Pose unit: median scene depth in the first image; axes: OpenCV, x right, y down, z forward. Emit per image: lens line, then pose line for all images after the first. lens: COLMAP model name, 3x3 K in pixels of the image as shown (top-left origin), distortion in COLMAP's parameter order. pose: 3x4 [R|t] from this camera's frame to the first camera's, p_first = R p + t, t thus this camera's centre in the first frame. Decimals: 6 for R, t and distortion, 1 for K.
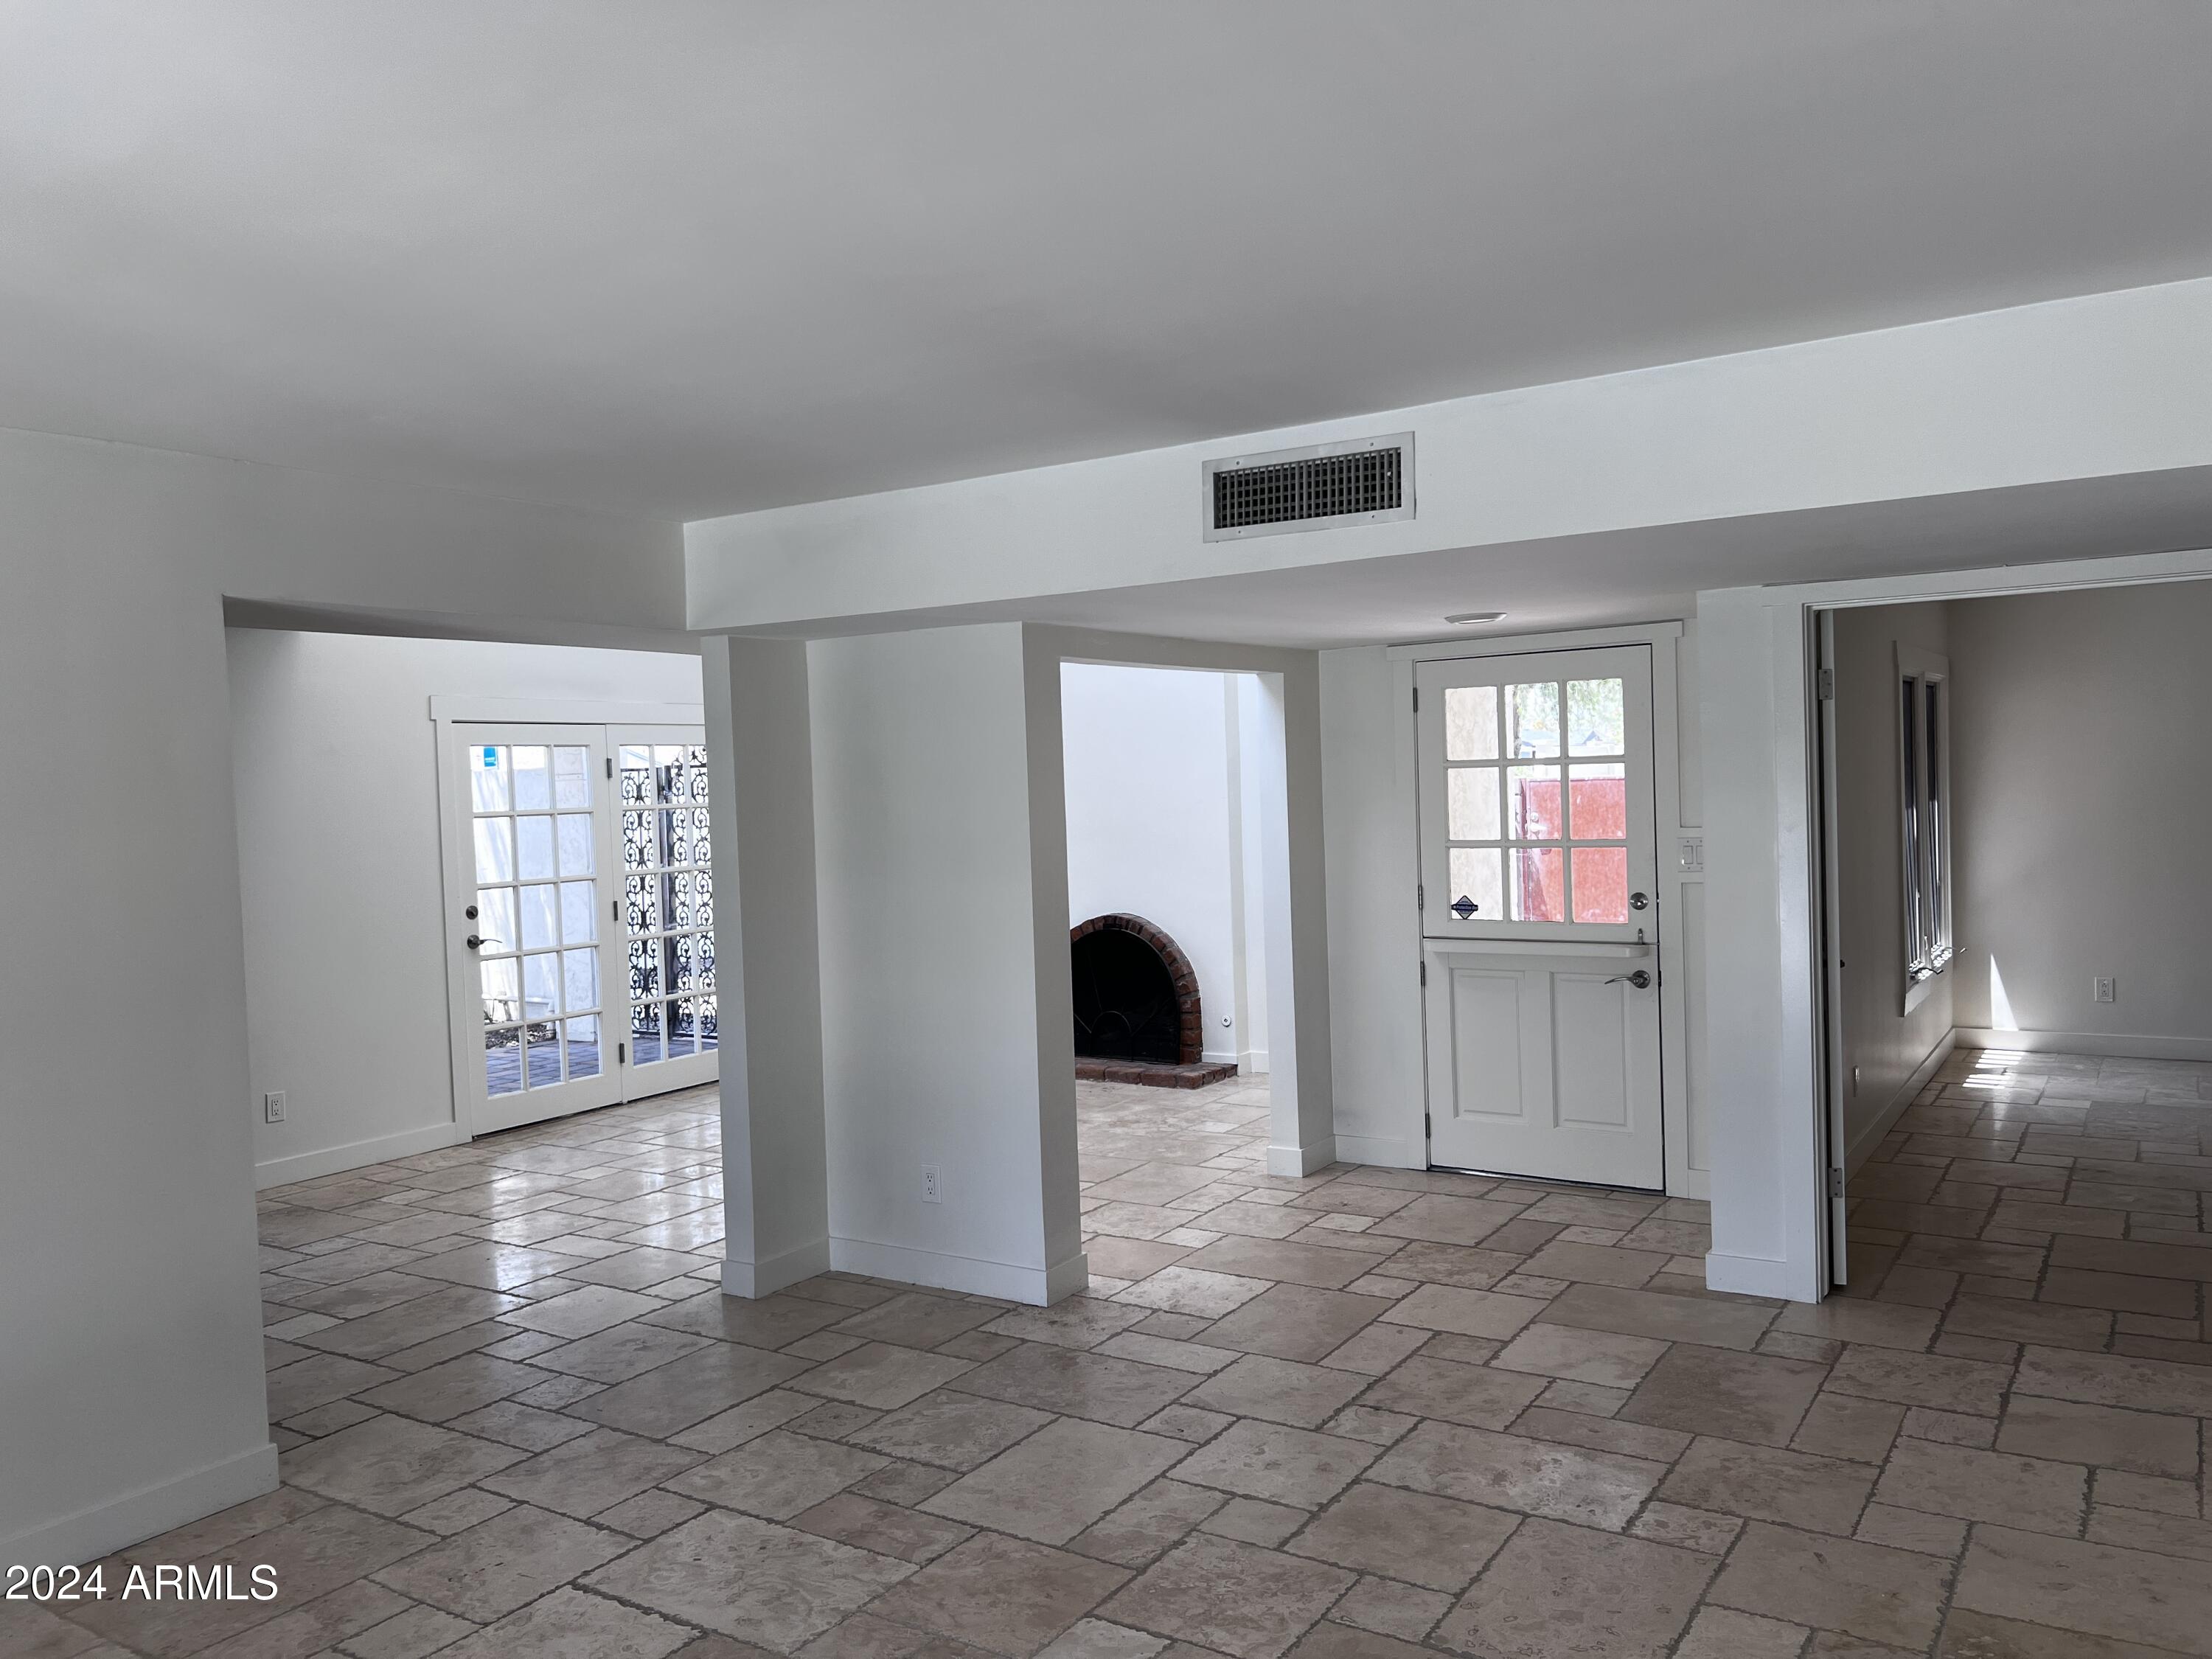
lens RADIAL K [[1681.0, 0, 1120.3], [0, 1681.0, 821.1], [0, 0, 1]] dist [0.045901, -0.078406]
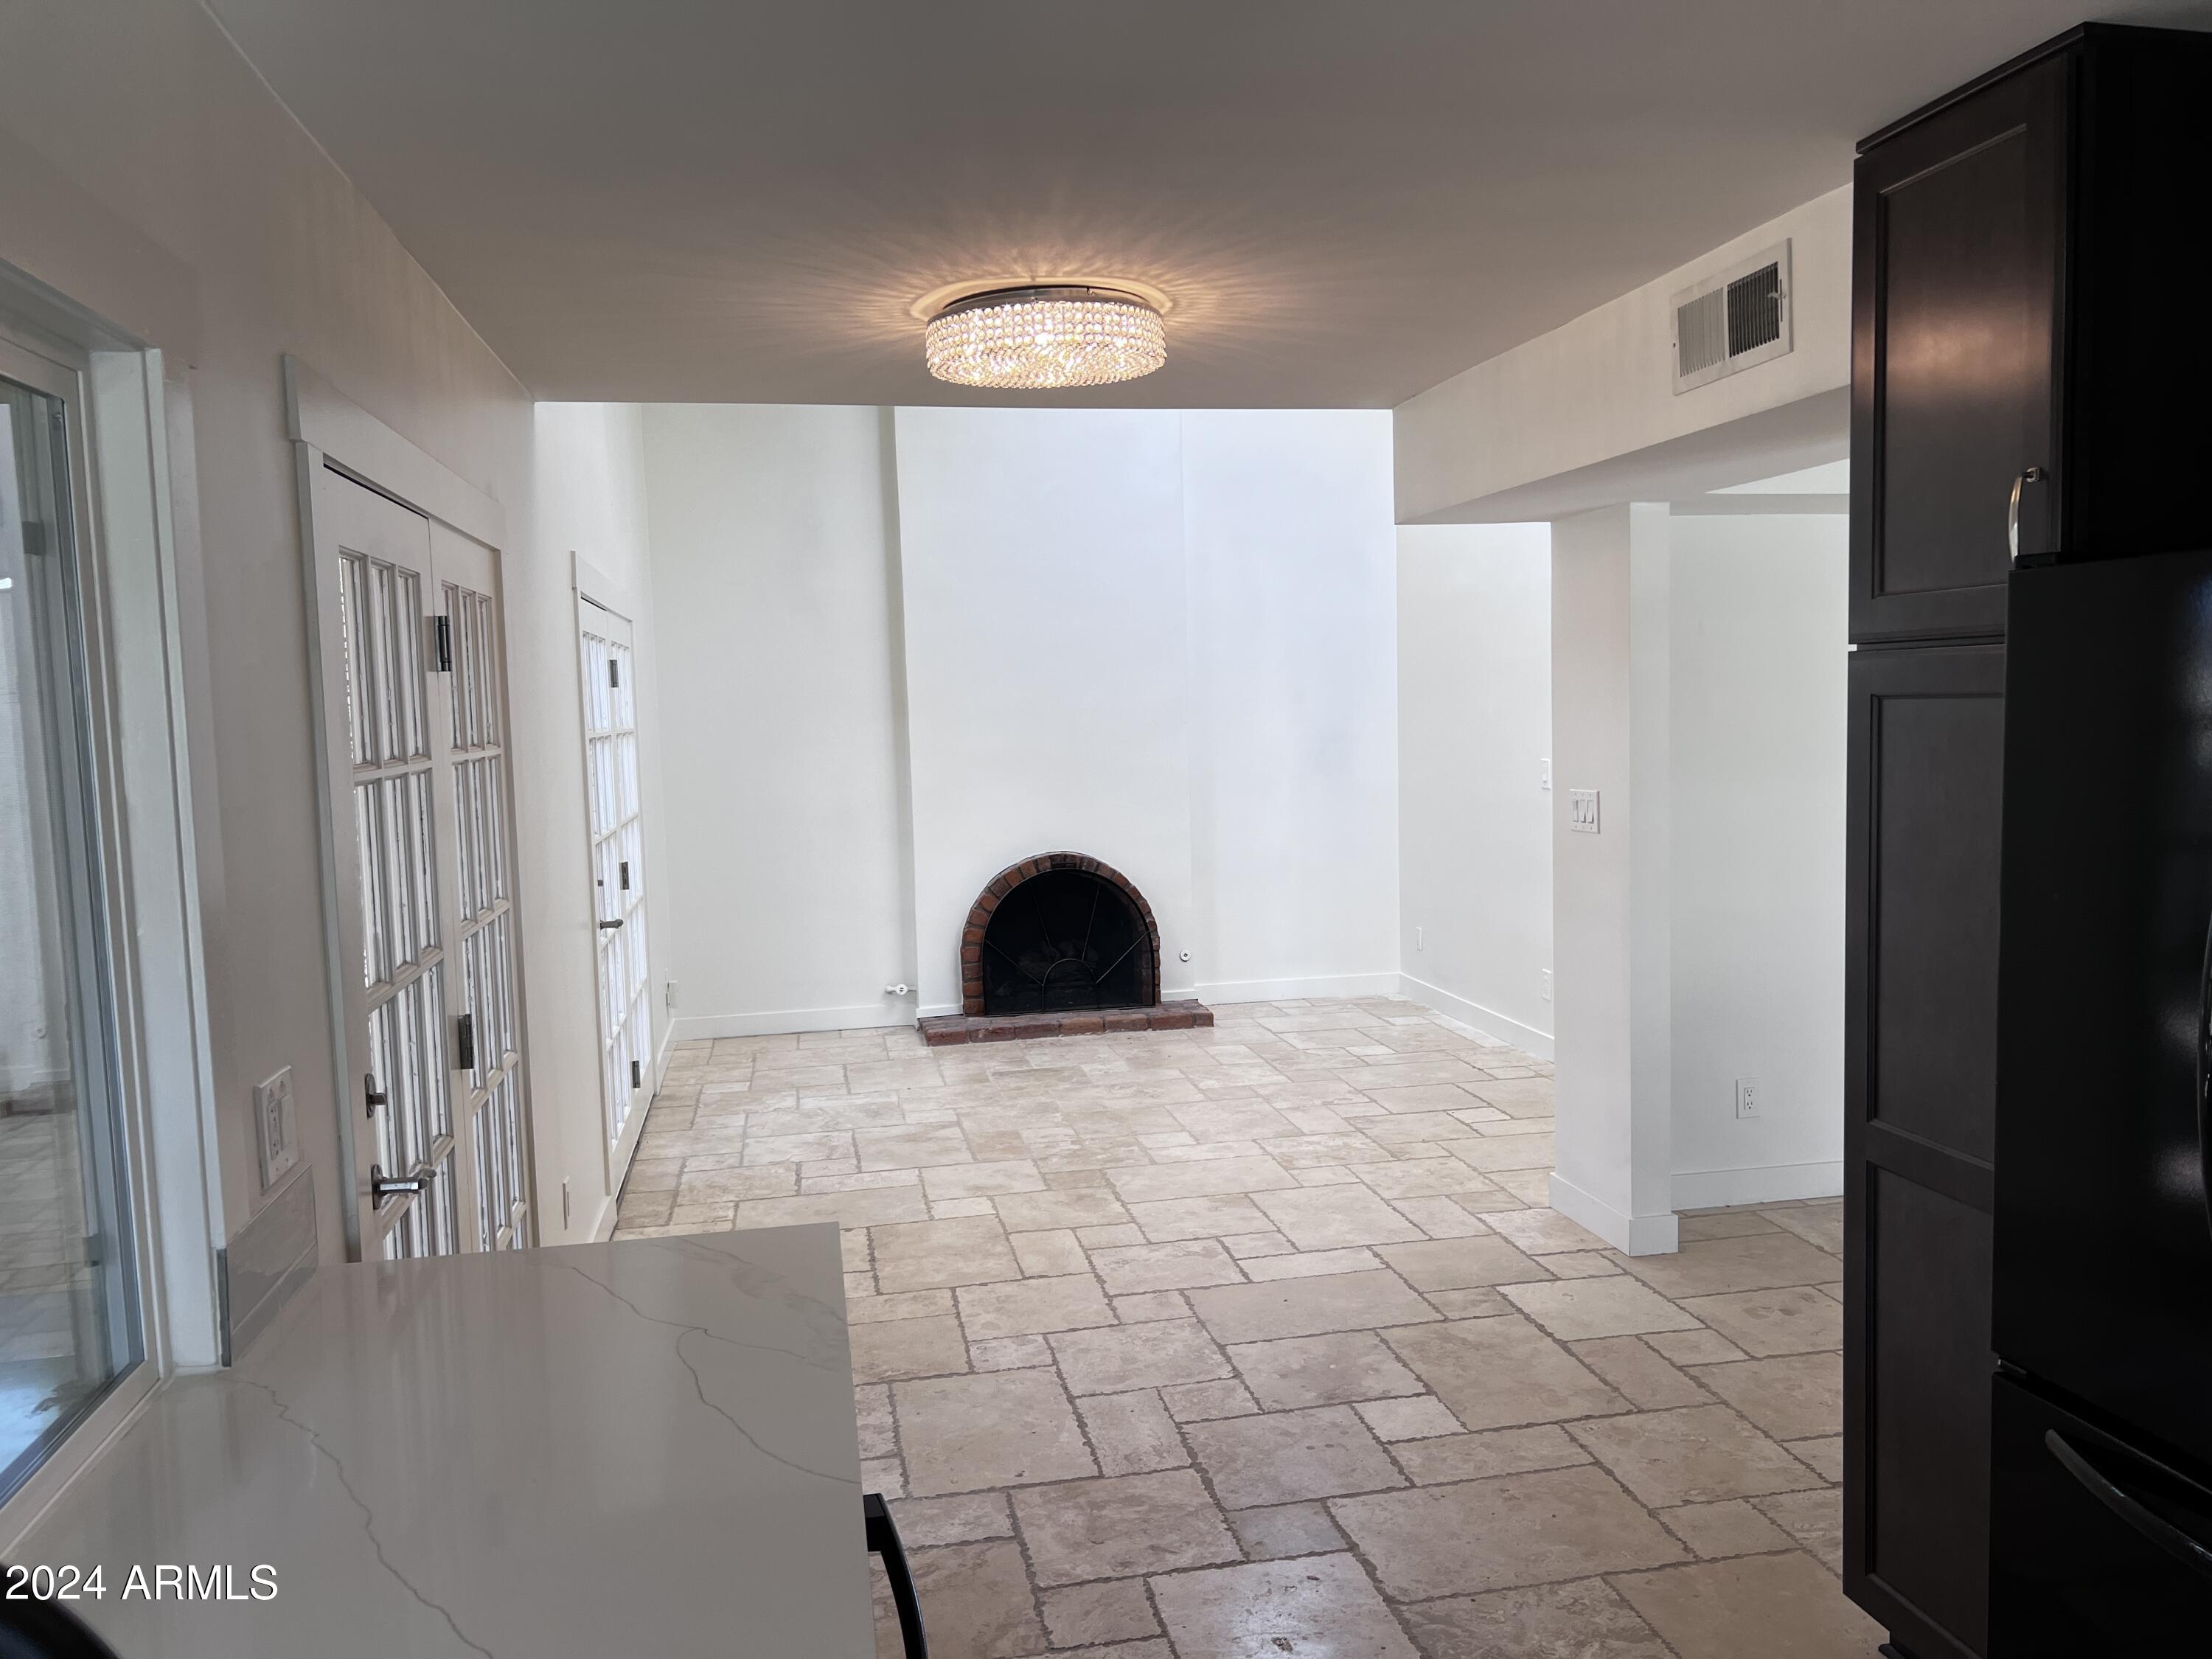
lens RADIAL K [[1671.6, 0, 1092.7], [0, 1671.6, 813.8], [0, 0, 1]] dist [0.056378, -0.083347]
pose [[0.727185, -0.035004, 0.685548, -1.083499], [0.022308, 0.999377, 0.027365, 0.017462], [-0.686079, -0.004606, 0.727513, 0.576603]]
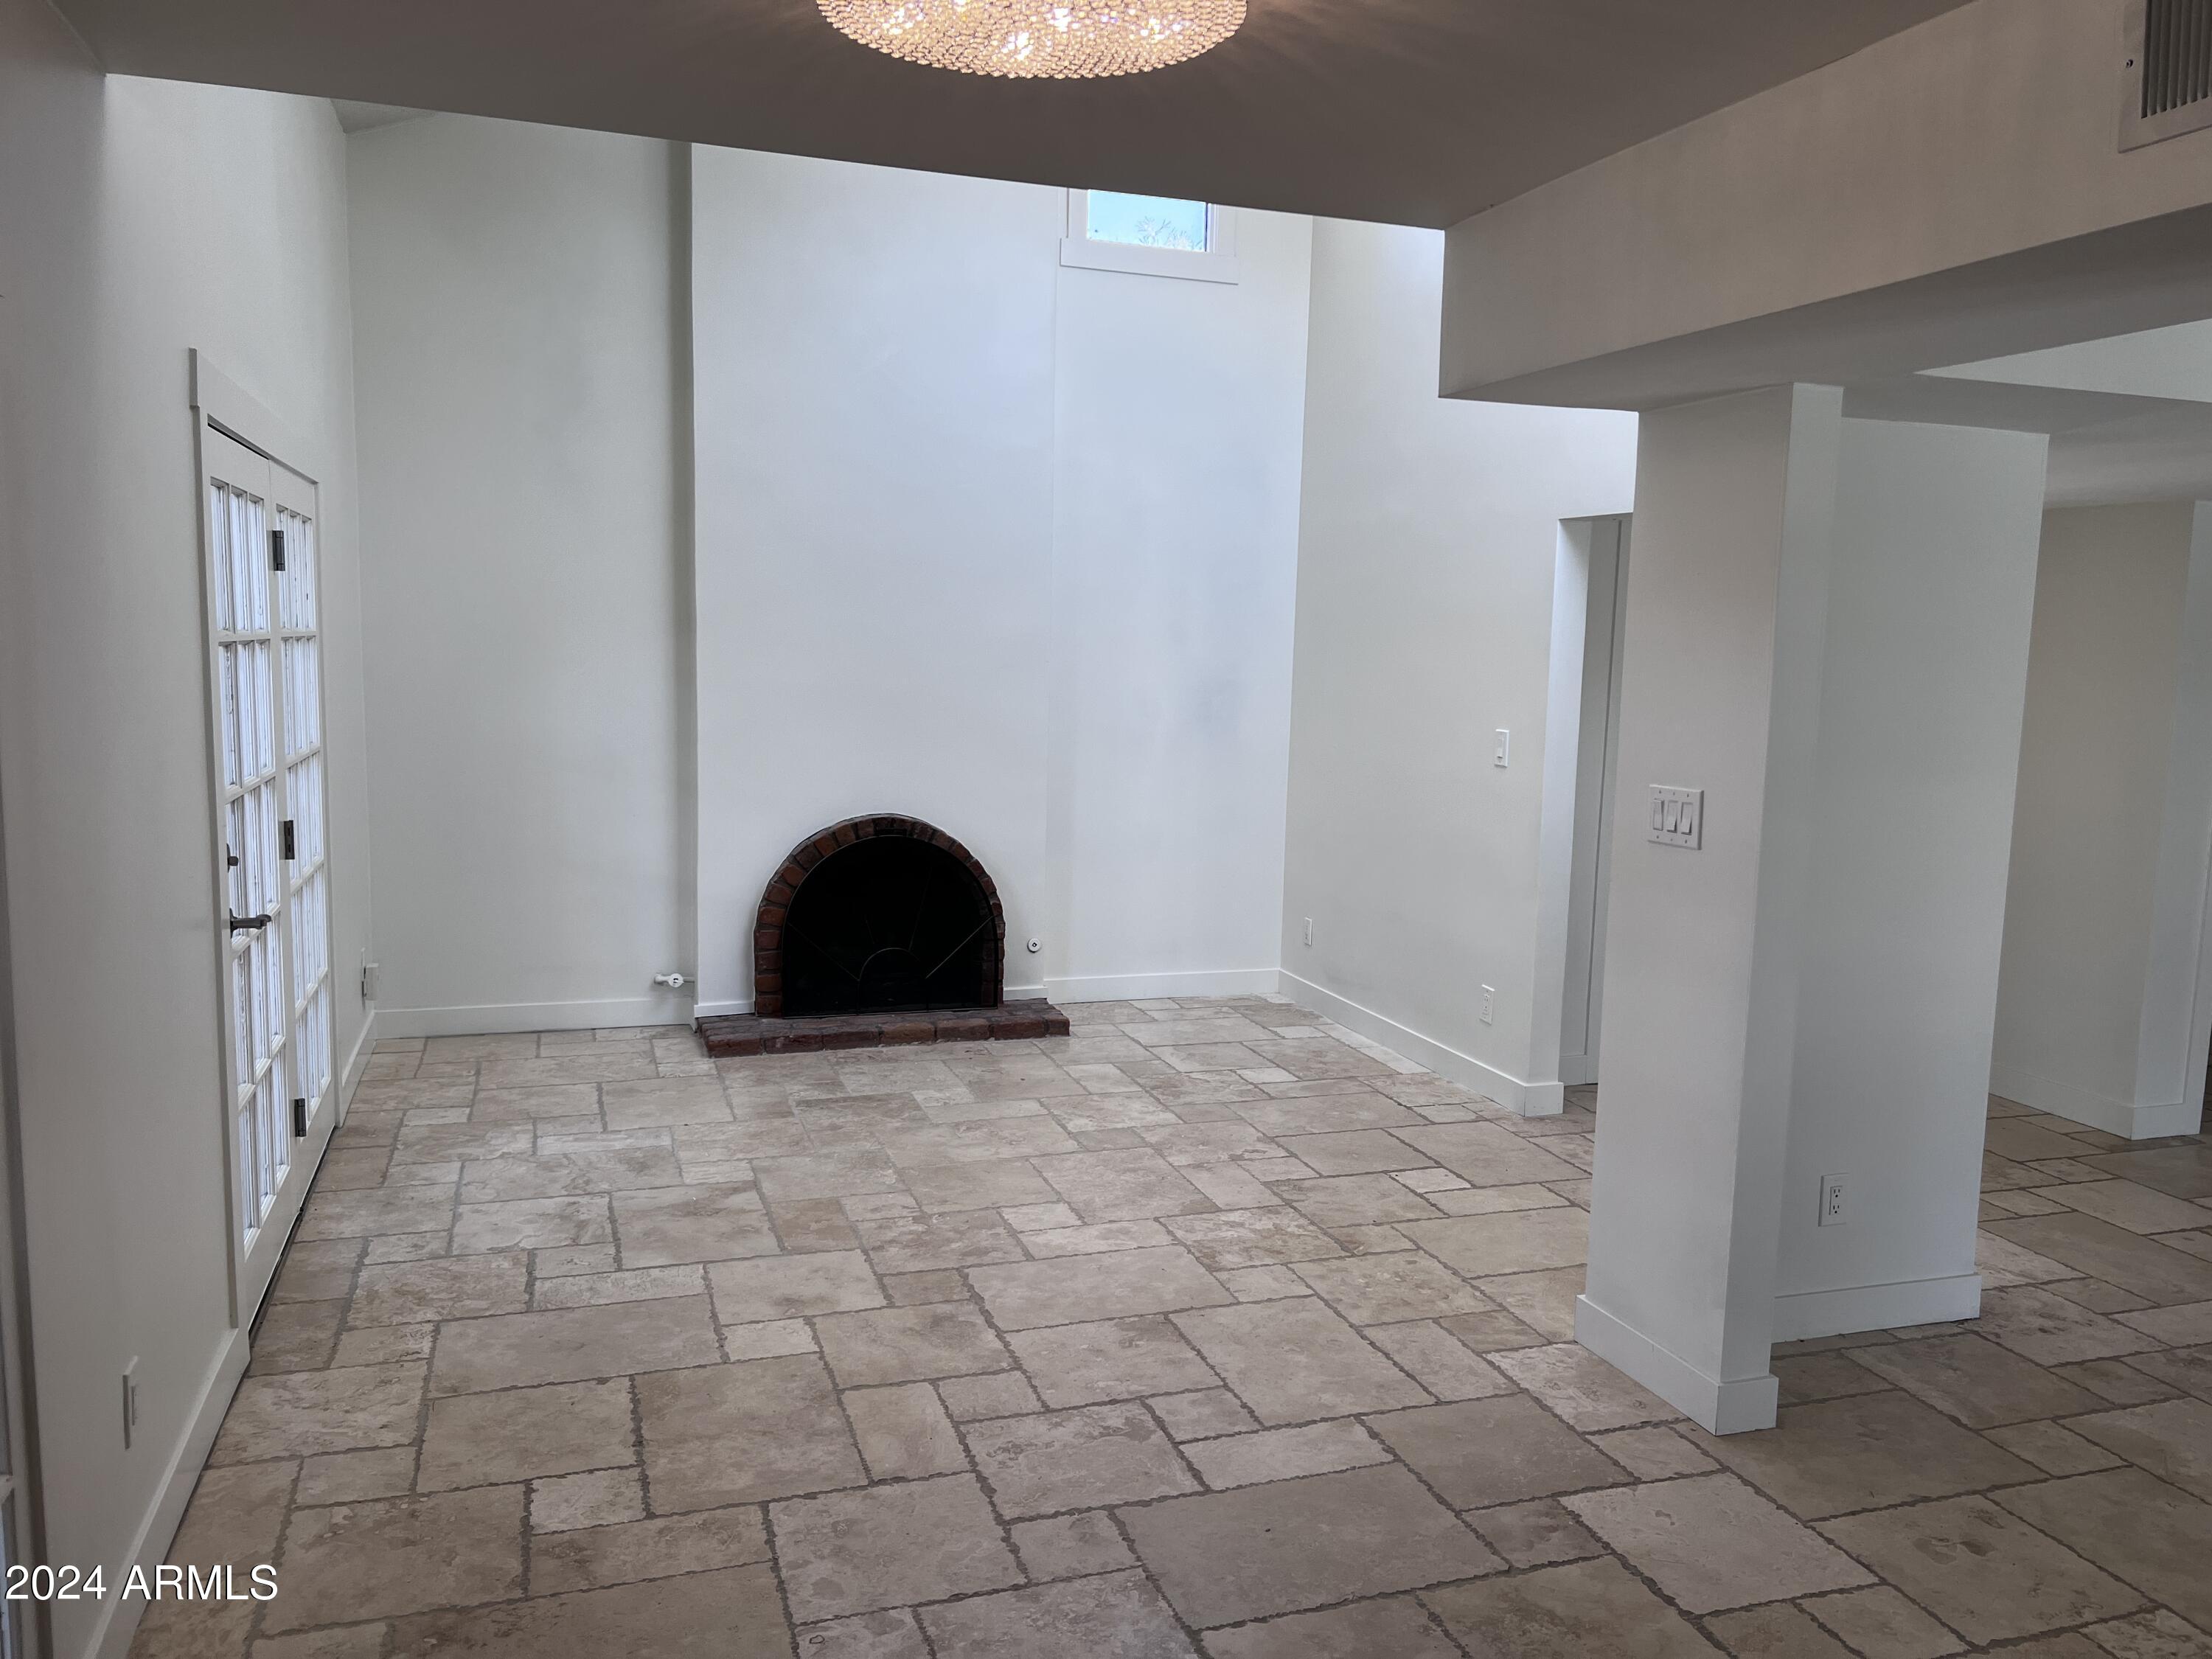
lens RADIAL K [[1688.0, 0, 1106.0], [0, 1688.0, 829.5], [0, 0, 1]] dist [0.003821, -0.006396]
pose [[0.622921, -0.043529, 0.781072, -0.909976], [-0.025172, 0.996818, 0.075628, 0.007121], [-0.781879, -0.066772, 0.619844, 0.834433]]
